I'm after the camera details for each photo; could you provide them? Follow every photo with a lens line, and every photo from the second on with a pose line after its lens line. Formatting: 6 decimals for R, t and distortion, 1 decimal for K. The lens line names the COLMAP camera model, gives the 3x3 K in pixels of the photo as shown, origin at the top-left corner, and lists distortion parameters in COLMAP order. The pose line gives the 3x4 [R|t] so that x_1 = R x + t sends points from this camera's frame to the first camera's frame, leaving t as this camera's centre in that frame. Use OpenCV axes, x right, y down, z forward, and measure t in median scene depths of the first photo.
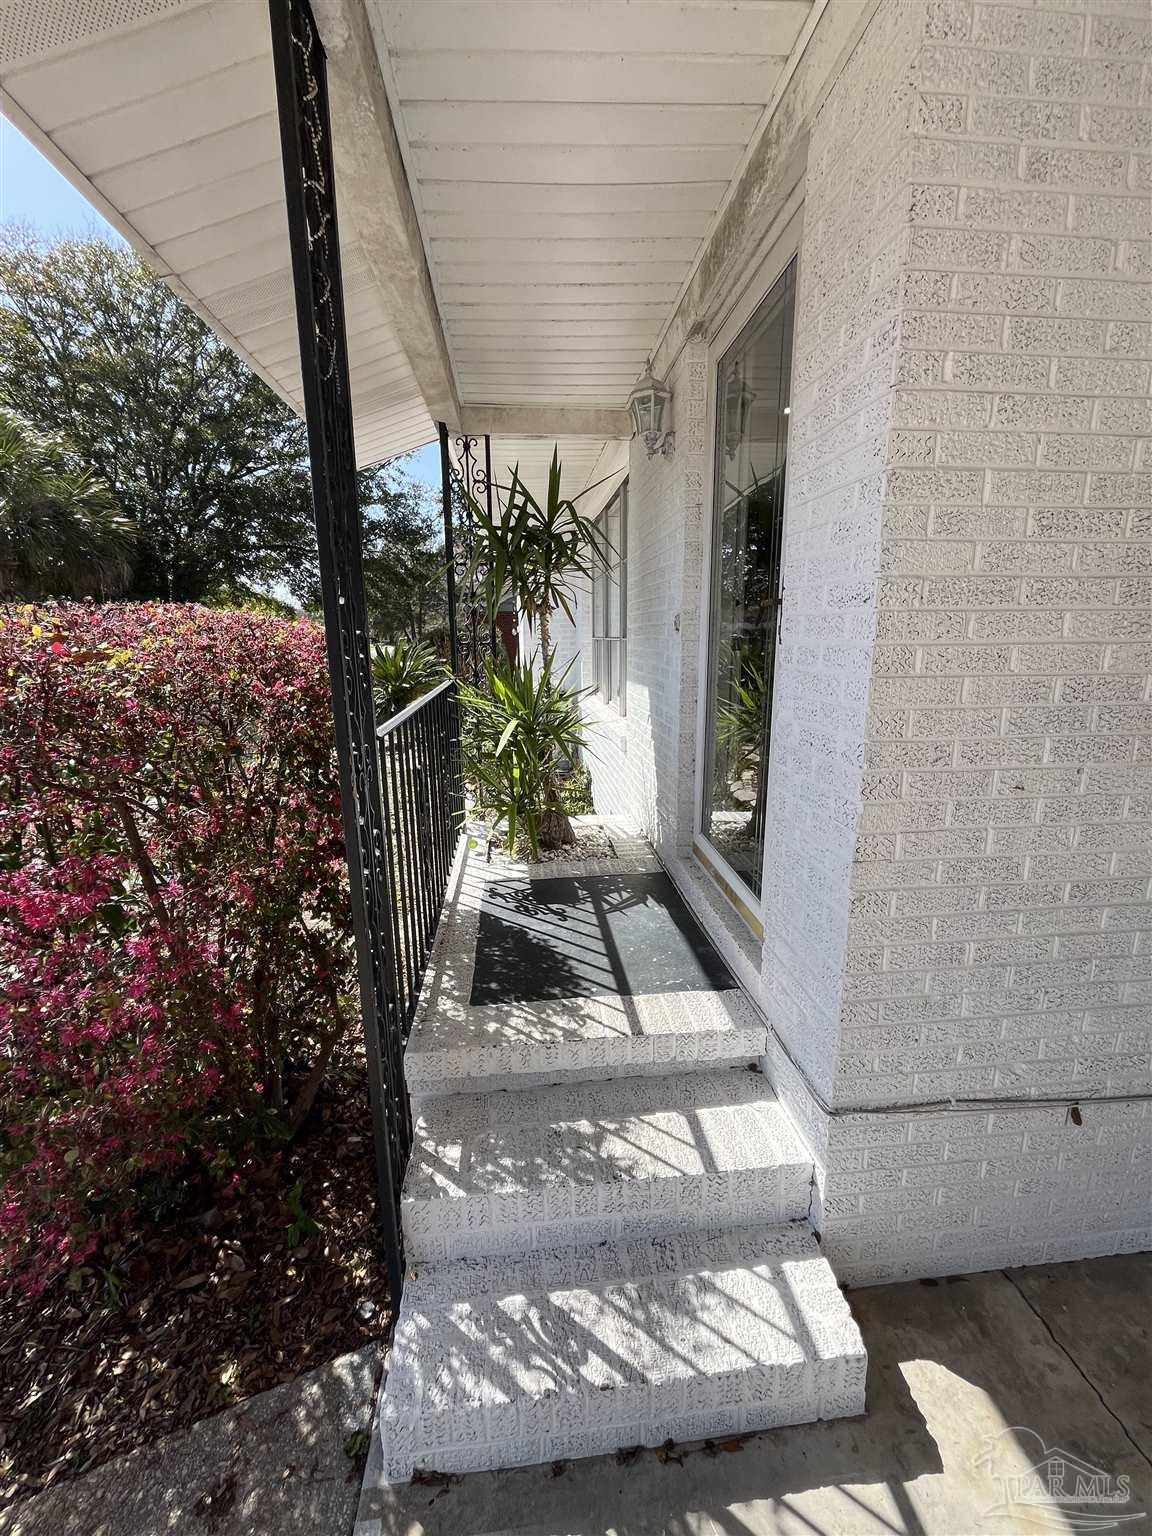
lens RADIAL K [[625.0, 0, 575.3], [0, 625.0, 764.6], [0, 0, 1]] dist [-0.004796, 0.000021]
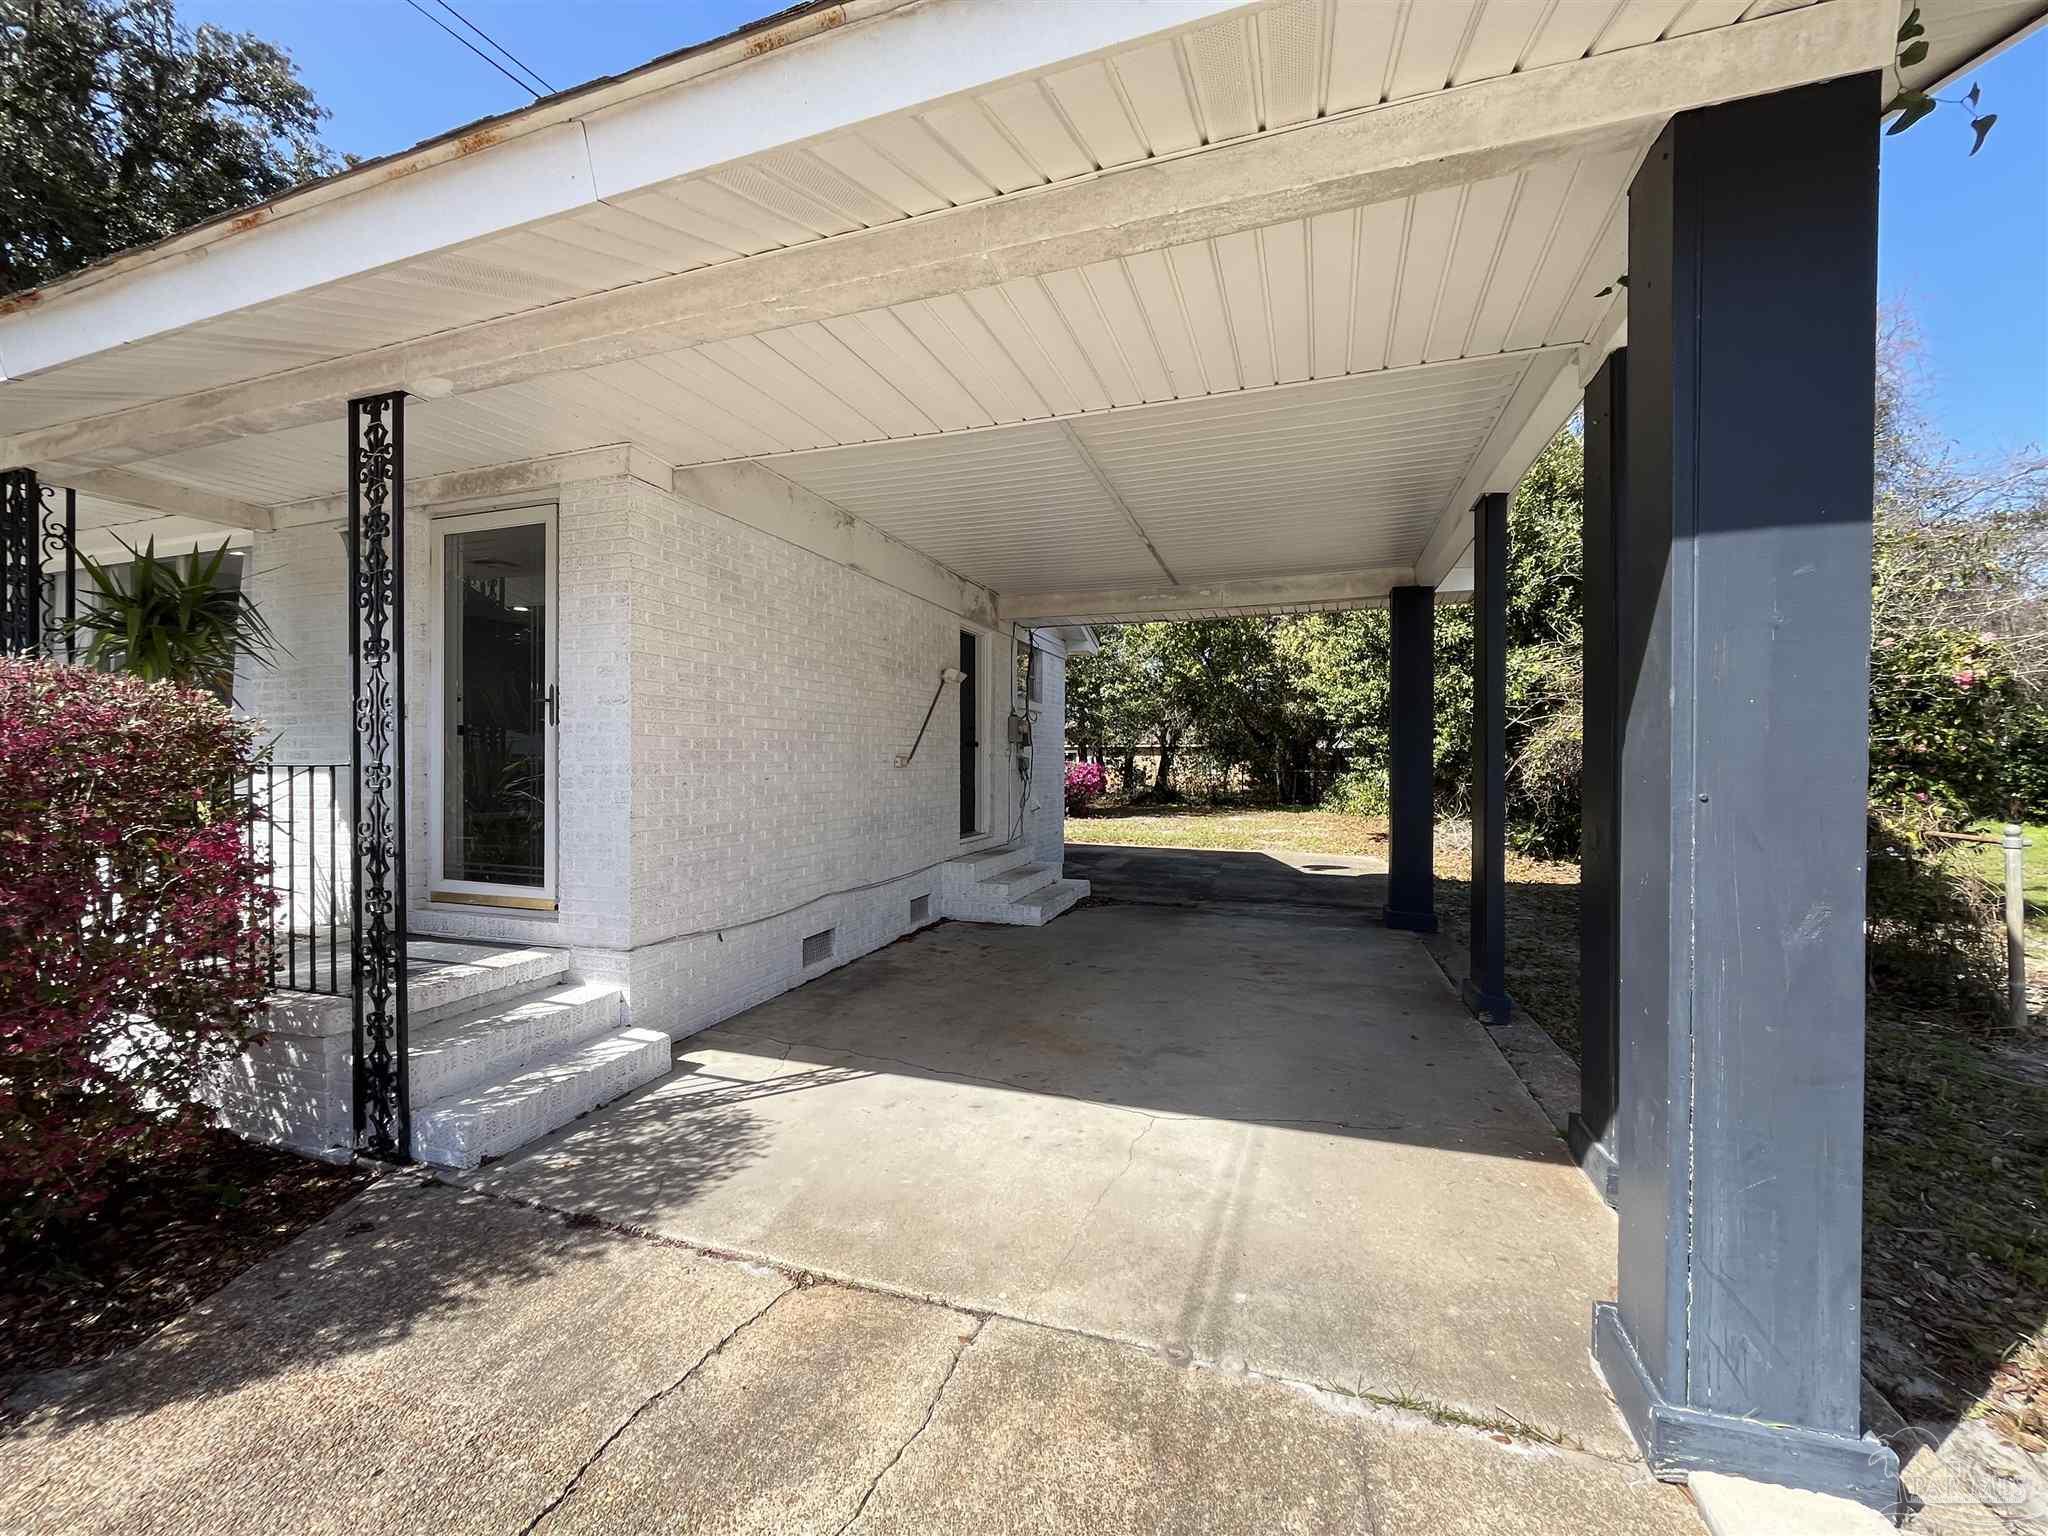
lens RADIAL K [[833.3, 0, 1022.0], [0, 833.3, 766.6], [0, 0, 1]] dist [-0.004796, 0.000021]
pose [[0.413758, 0.005401, 0.910371, -1.571463], [0.181102, 0.979508, -0.088121, 0.462976], [-0.892192, 0.201331, 0.404302, -1.380676]]
